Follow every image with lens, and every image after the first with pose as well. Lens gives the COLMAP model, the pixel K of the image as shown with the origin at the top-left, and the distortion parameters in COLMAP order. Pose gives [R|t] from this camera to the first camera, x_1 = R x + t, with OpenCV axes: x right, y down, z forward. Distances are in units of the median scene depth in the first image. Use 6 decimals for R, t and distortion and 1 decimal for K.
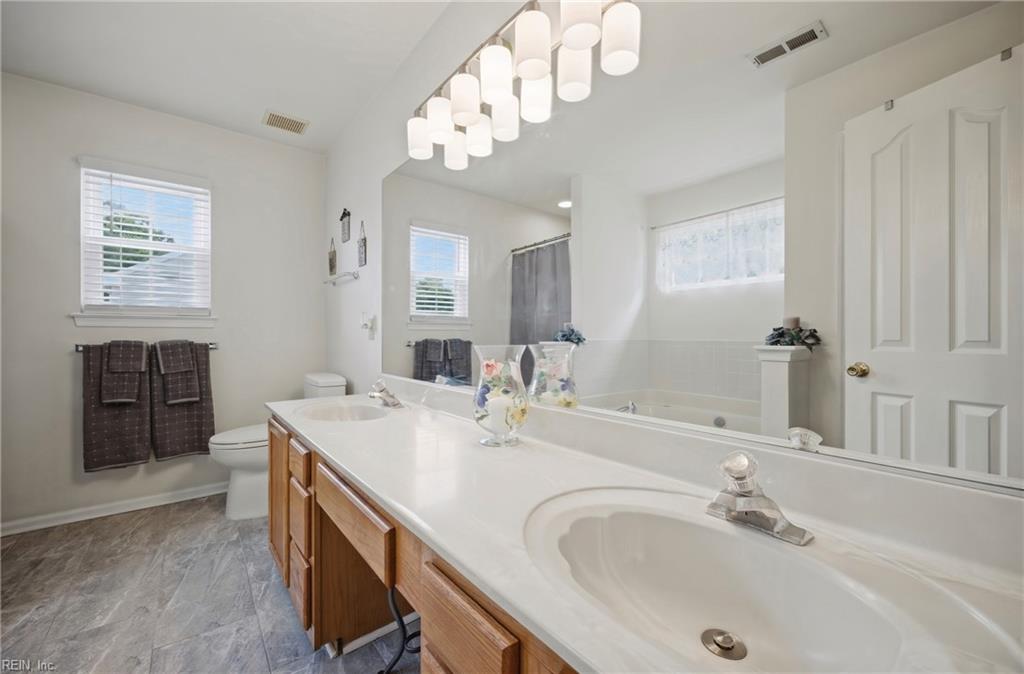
lens RADIAL K [[406.9, 0, 510.7], [0, 406.9, 337.3], [0, 0, 1]] dist [0.001255, -0.000870]
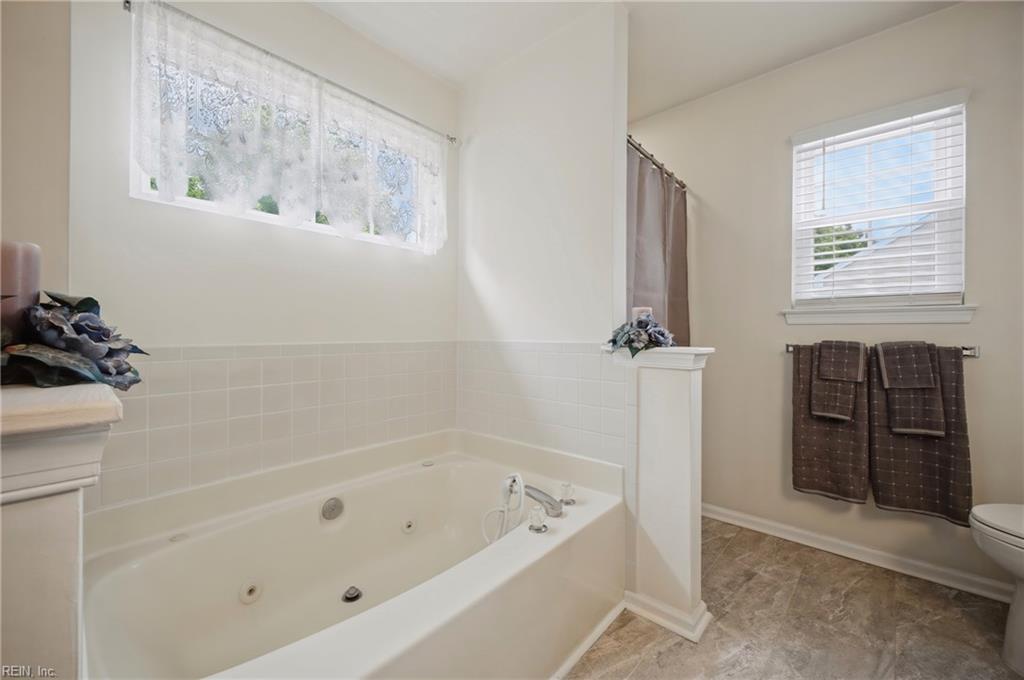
lens RADIAL K [[406.9, 0, 509.5], [0, 406.9, 332.2], [0, 0, 1]] dist [0.001255, -0.000870]
pose [[0.150114, 0.002102, -0.988666, -0.251687], [-0.008435, 0.999964, 0.000845, -0.003849], [0.988633, 0.008213, 0.150126, 0.240642]]
